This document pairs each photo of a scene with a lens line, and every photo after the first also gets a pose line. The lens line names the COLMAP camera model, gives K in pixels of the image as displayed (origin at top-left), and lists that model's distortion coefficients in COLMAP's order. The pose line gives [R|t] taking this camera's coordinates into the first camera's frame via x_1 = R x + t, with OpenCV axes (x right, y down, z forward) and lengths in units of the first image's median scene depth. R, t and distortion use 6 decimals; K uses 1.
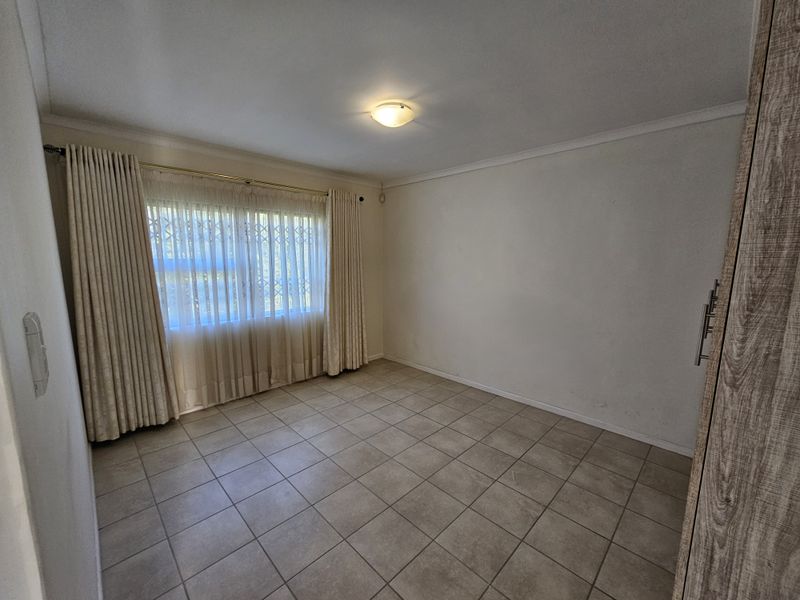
lens RADIAL K [[327.2, 0, 401.8], [0, 327.2, 302.3], [0, 0, 1]] dist [-0.000698, 0.000255]
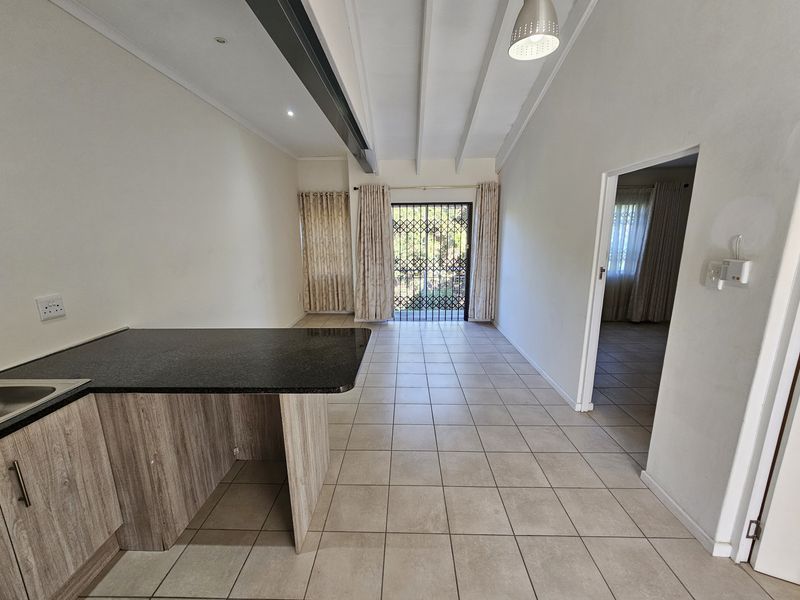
lens RADIAL K [[327.2, 0, 407.5], [0, 327.2, 303.6], [0, 0, 1]] dist [-0.000698, 0.000255]
pose [[0.666063, 0.145488, -0.731569, 0.153173], [-0.093905, 0.989345, 0.111255, 0.089934], [0.739961, -0.005405, 0.672628, -0.652418]]
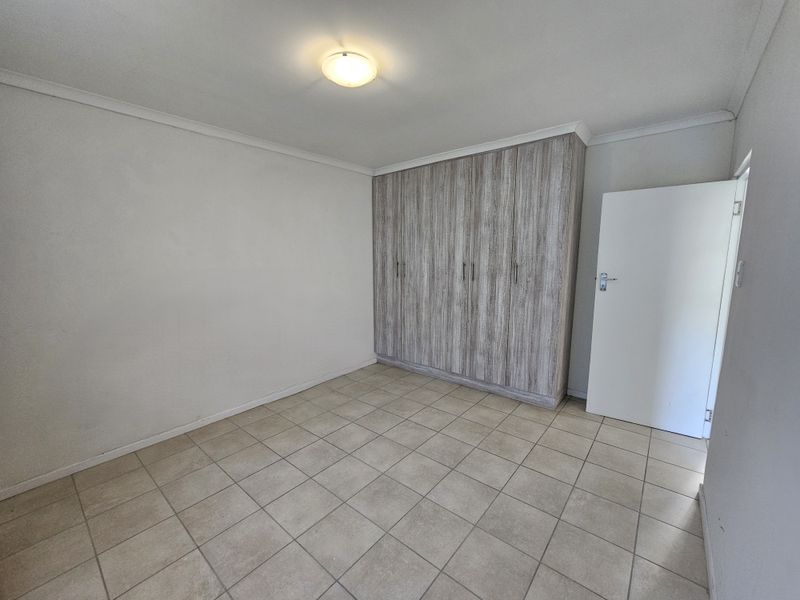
lens RADIAL K [[327.2, 0, 400.3], [0, 327.2, 299.8], [0, 0, 1]] dist [-0.000698, 0.000255]
pose [[-0.091592, -0.134478, 0.986674, -0.480569], [0.142553, 0.978863, 0.146646, -0.059290], [-0.985540, 0.154085, -0.070486, 0.539541]]
